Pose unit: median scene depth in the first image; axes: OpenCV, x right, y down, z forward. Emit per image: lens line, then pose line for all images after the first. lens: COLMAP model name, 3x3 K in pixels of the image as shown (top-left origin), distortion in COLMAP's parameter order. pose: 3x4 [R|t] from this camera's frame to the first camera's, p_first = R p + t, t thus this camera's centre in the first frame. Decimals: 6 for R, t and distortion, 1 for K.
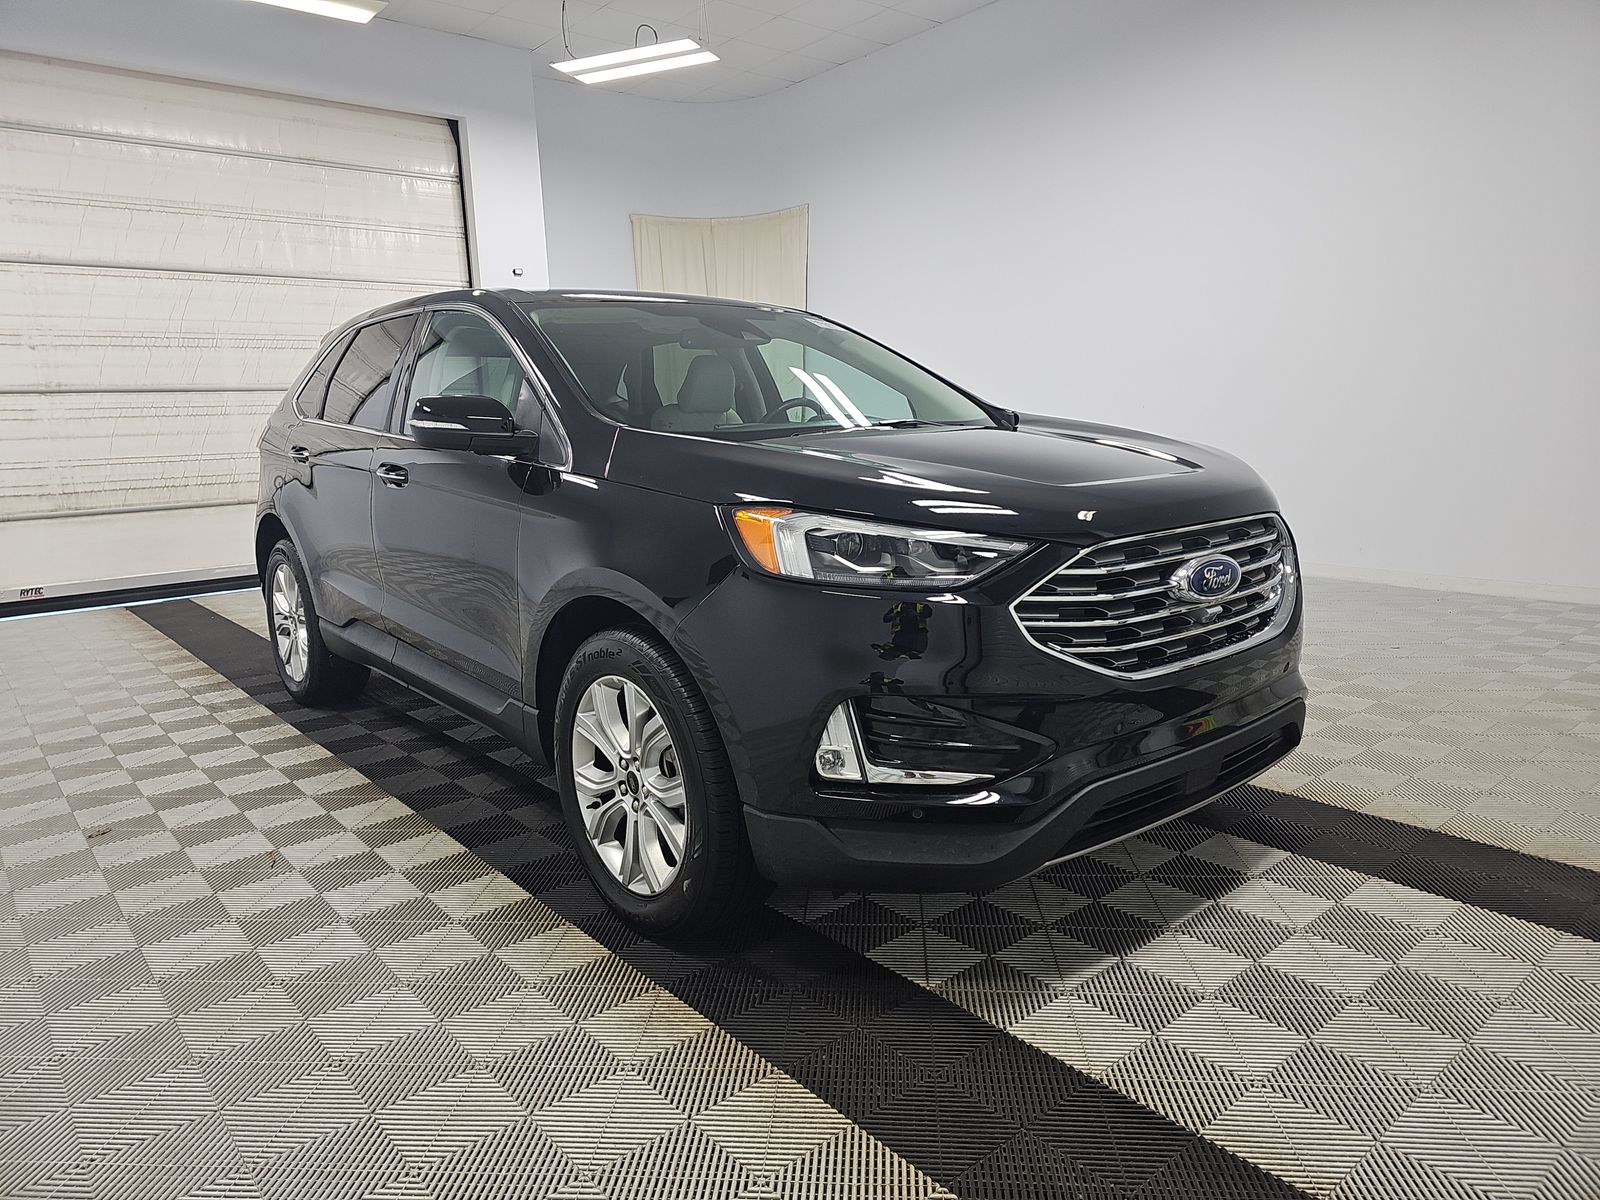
lens RADIAL K [[1085.6, 0, 807.6], [0, 1085.6, 599.1], [0, 0, 1]] dist [0.087329, -0.046848]
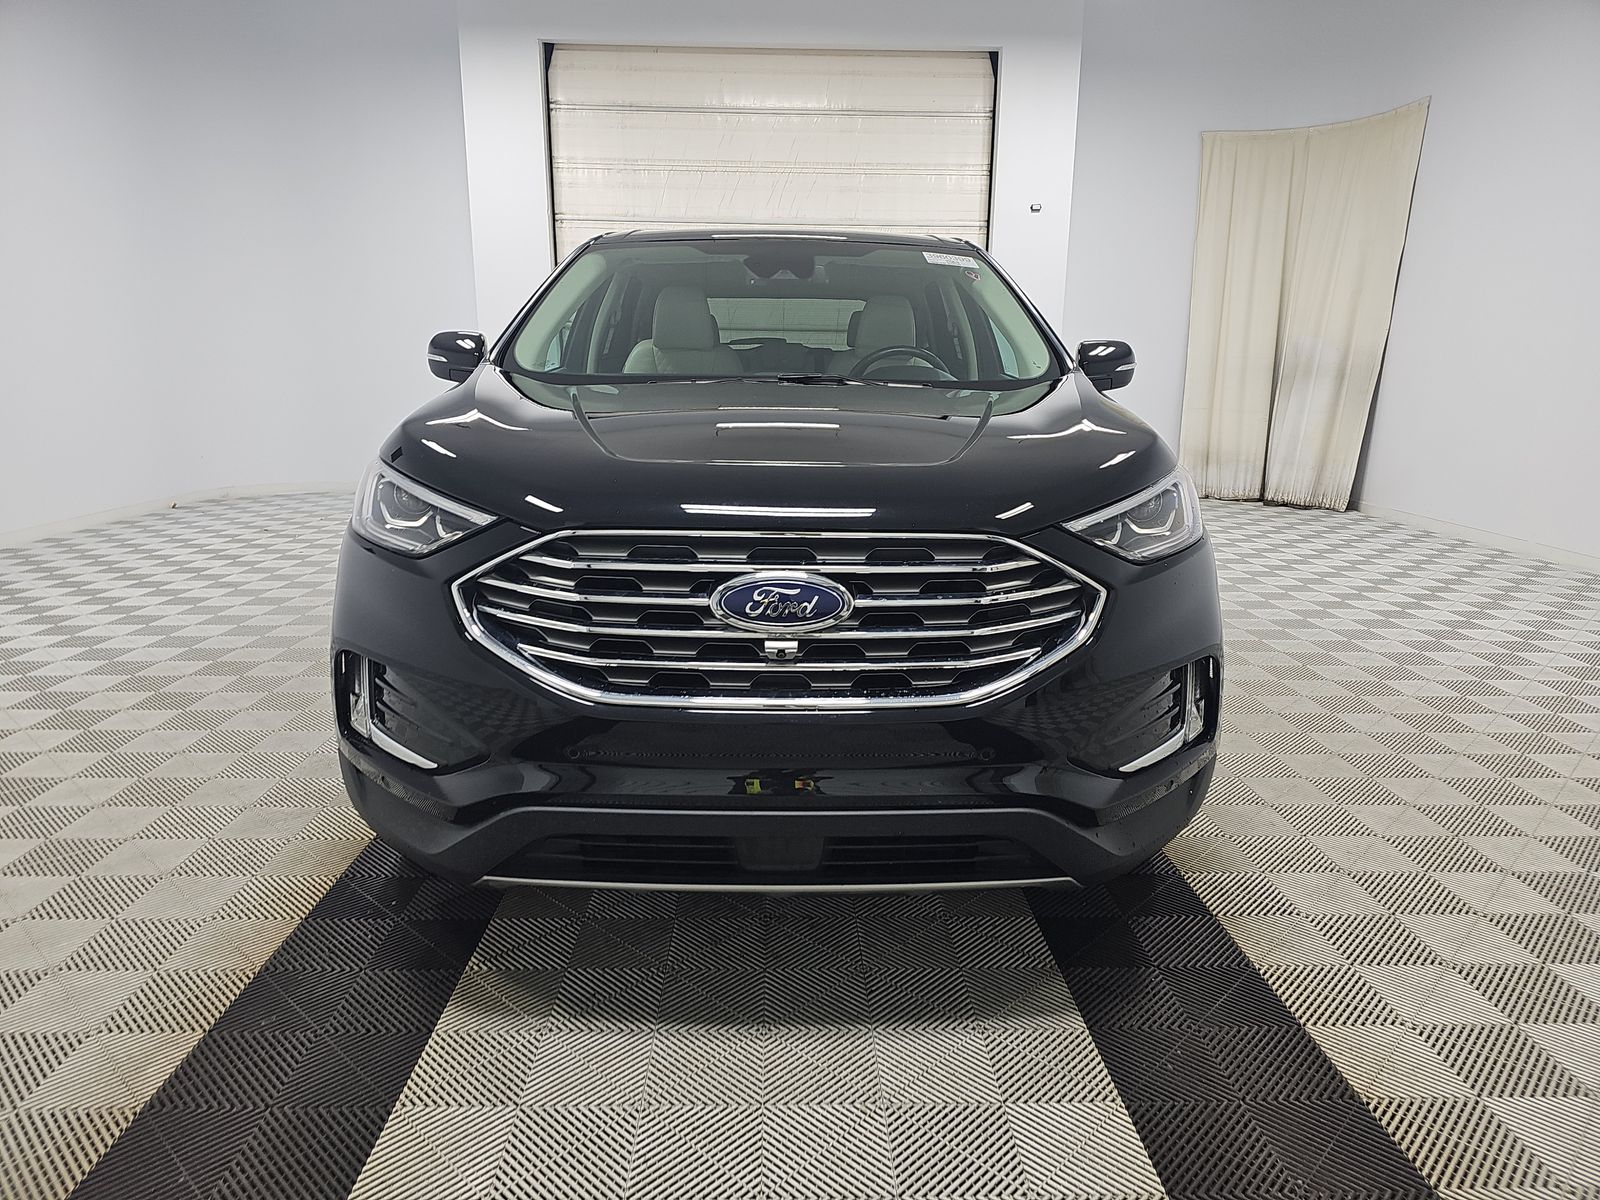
lens RADIAL K [[1086.0, 0, 796.4], [0, 1086.0, 621.7], [0, 0, 1]] dist [0.040971, -0.001265]
pose [[0.781221, 0.185021, -0.596205, 0.241250], [-0.143843, 0.982721, 0.116489, -0.027010], [0.607456, -0.005244, 0.794336, 0.131150]]
